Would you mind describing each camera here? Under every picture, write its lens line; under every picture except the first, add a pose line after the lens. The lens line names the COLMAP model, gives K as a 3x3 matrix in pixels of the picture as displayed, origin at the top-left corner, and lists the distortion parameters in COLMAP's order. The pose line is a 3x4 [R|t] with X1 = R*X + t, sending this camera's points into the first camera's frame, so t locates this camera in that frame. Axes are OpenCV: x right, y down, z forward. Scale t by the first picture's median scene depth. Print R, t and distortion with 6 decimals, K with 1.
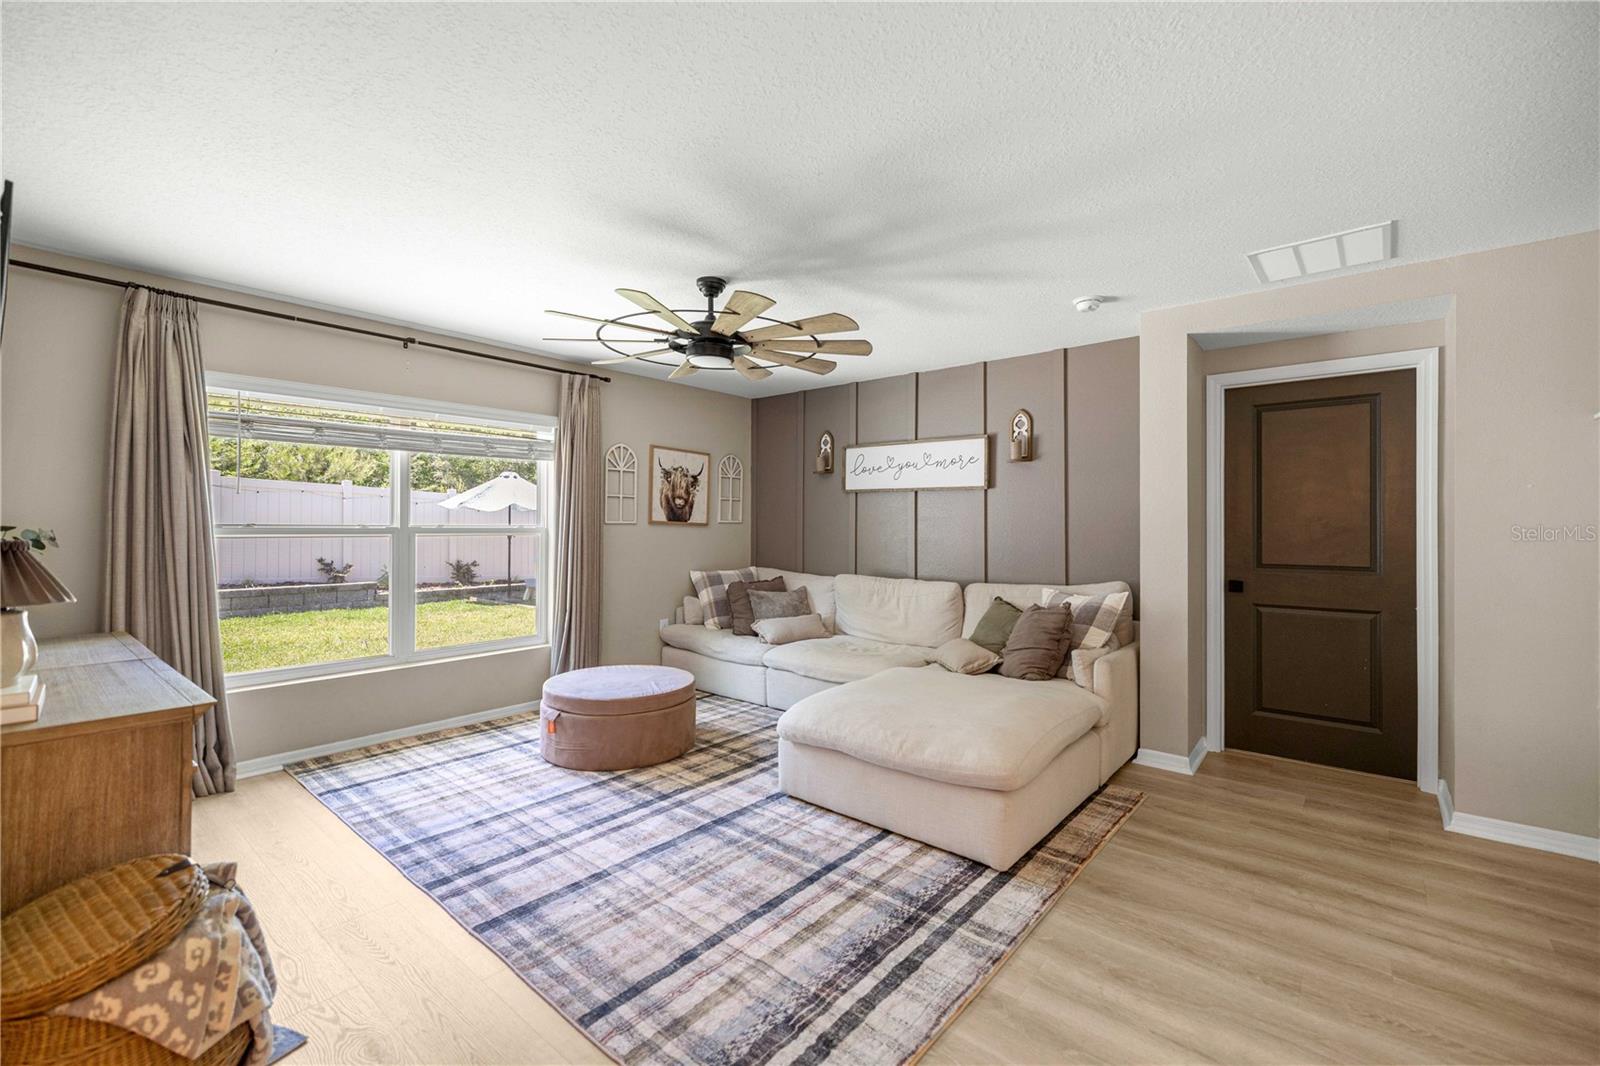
lens RADIAL K [[674.3, 0, 798.9], [0, 674.3, 528.7], [0, 0, 1]] dist [0.004092, 0.000209]
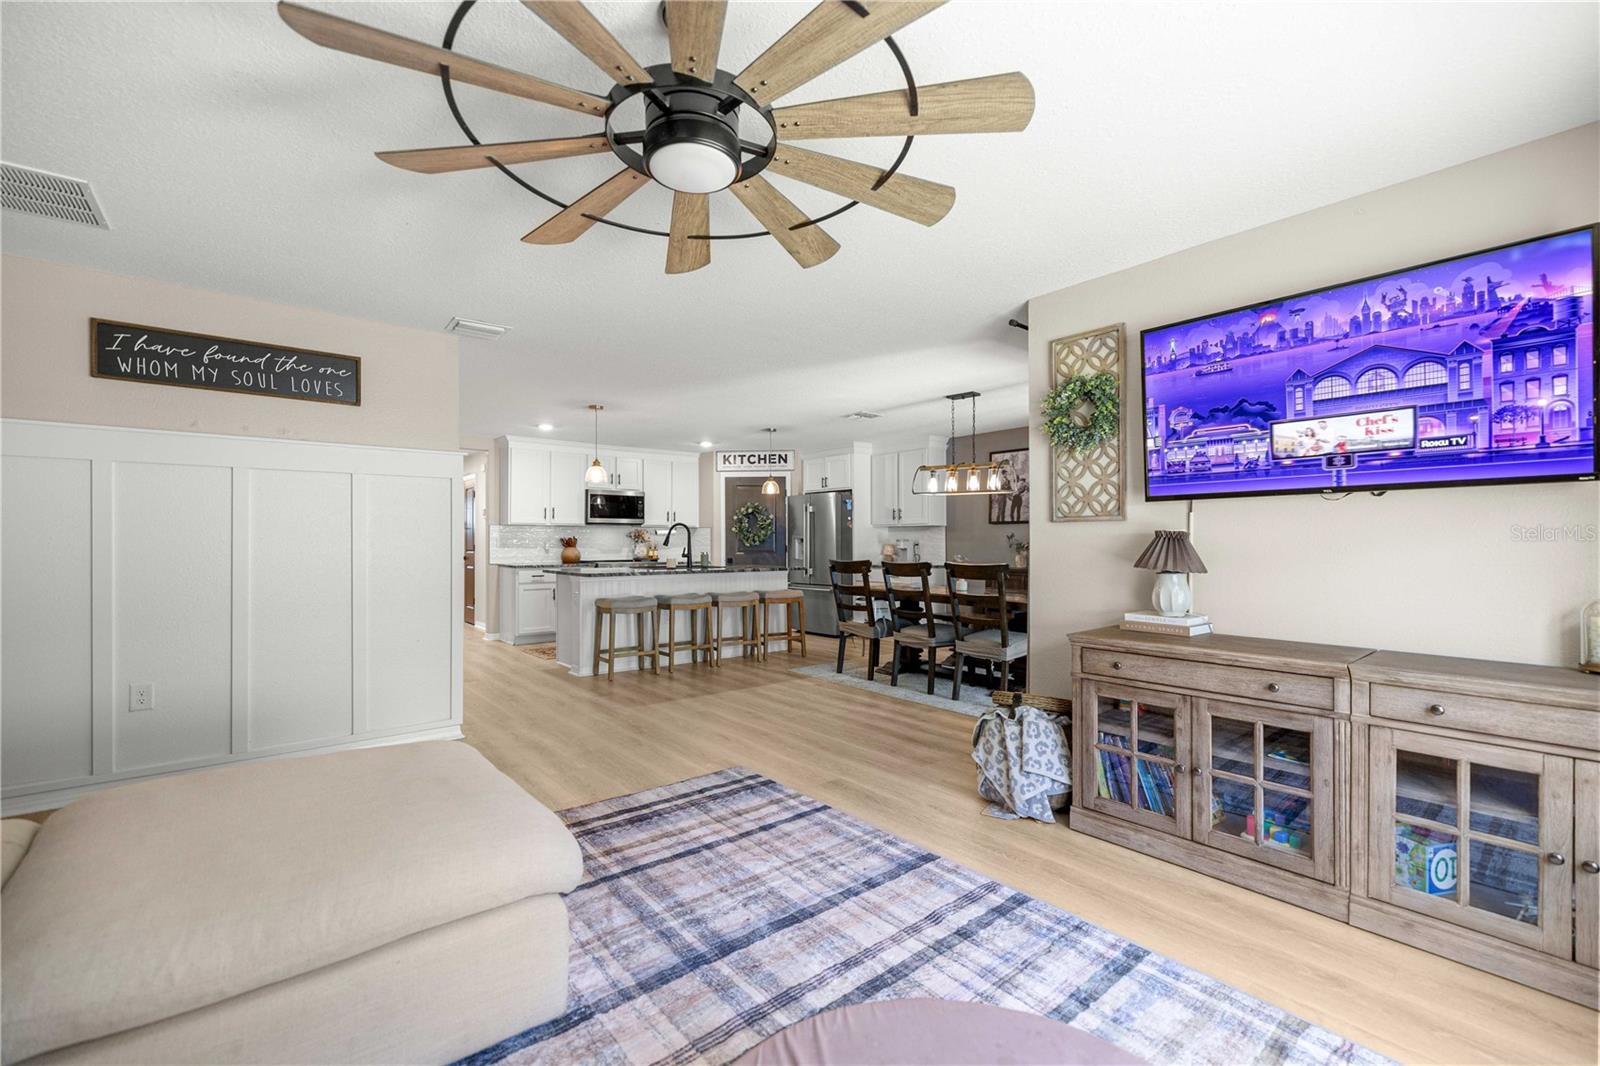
lens RADIAL K [[674.3, 0, 798.6], [0, 674.3, 540.4], [0, 0, 1]] dist [0.004092, 0.000209]
pose [[-0.984267, -0.001506, 0.176684, -0.414409], [-0.001371, 0.999999, 0.000889, 0.030770], [-0.176685, 0.000633, -0.984267, 2.054970]]
